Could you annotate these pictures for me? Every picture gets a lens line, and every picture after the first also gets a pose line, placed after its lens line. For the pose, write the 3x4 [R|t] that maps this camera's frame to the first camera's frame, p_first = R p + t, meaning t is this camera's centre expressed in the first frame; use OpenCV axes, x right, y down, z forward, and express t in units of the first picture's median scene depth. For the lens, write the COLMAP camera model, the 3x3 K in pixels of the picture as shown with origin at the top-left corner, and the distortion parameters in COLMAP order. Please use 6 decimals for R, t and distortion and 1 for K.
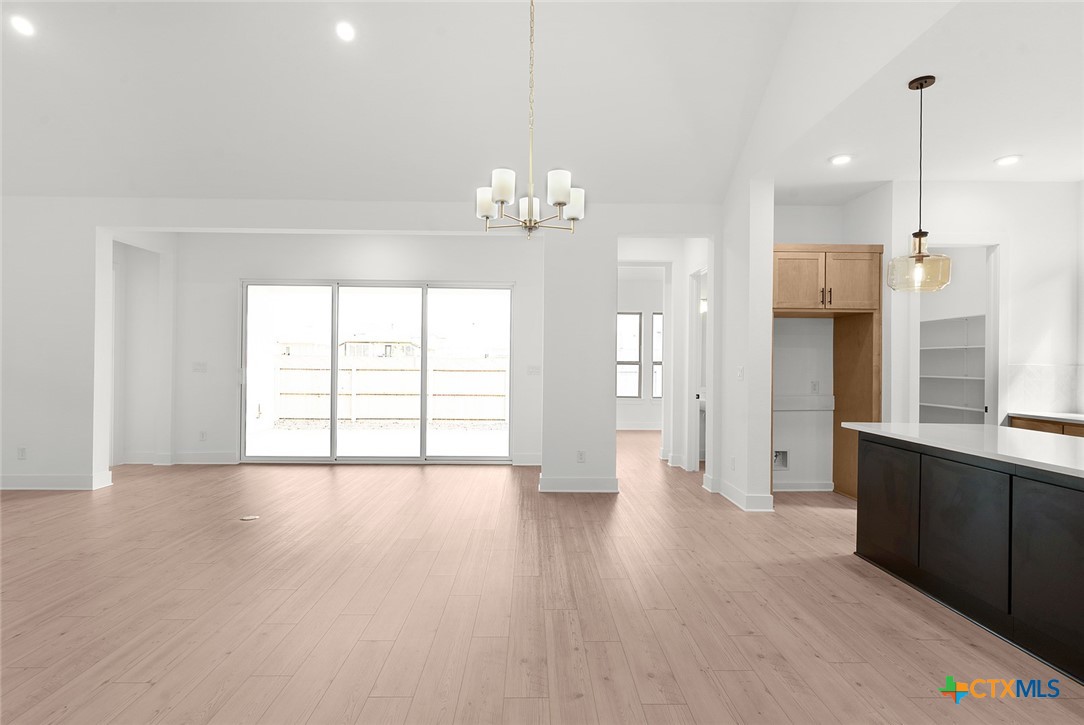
lens RADIAL K [[534.1, 0, 538.9], [0, 534.1, 364.6], [0, 0, 1]] dist [-0.004191, -0.000738]
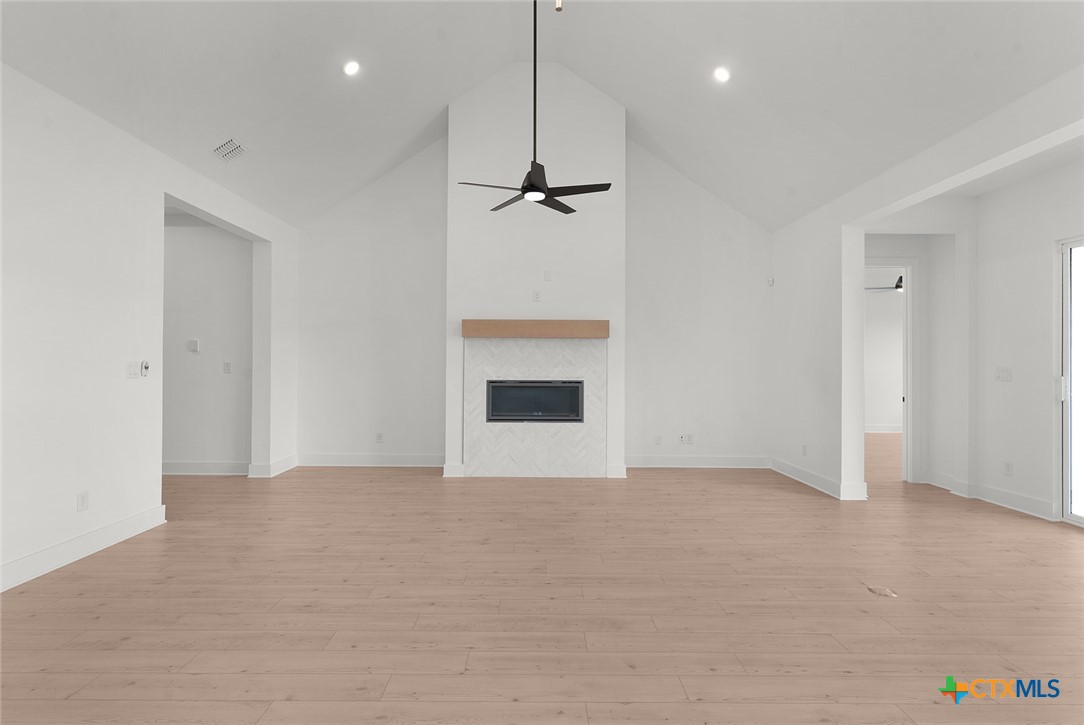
lens RADIAL K [[534.1, 0, 539.8], [0, 534.1, 358.7], [0, 0, 1]] dist [-0.004191, -0.000738]
pose [[-0.003612, -0.013531, -0.999902, 0.120416], [-0.012237, 0.999834, -0.013485, 0.001872], [0.999919, 0.012187, -0.003777, 0.444532]]
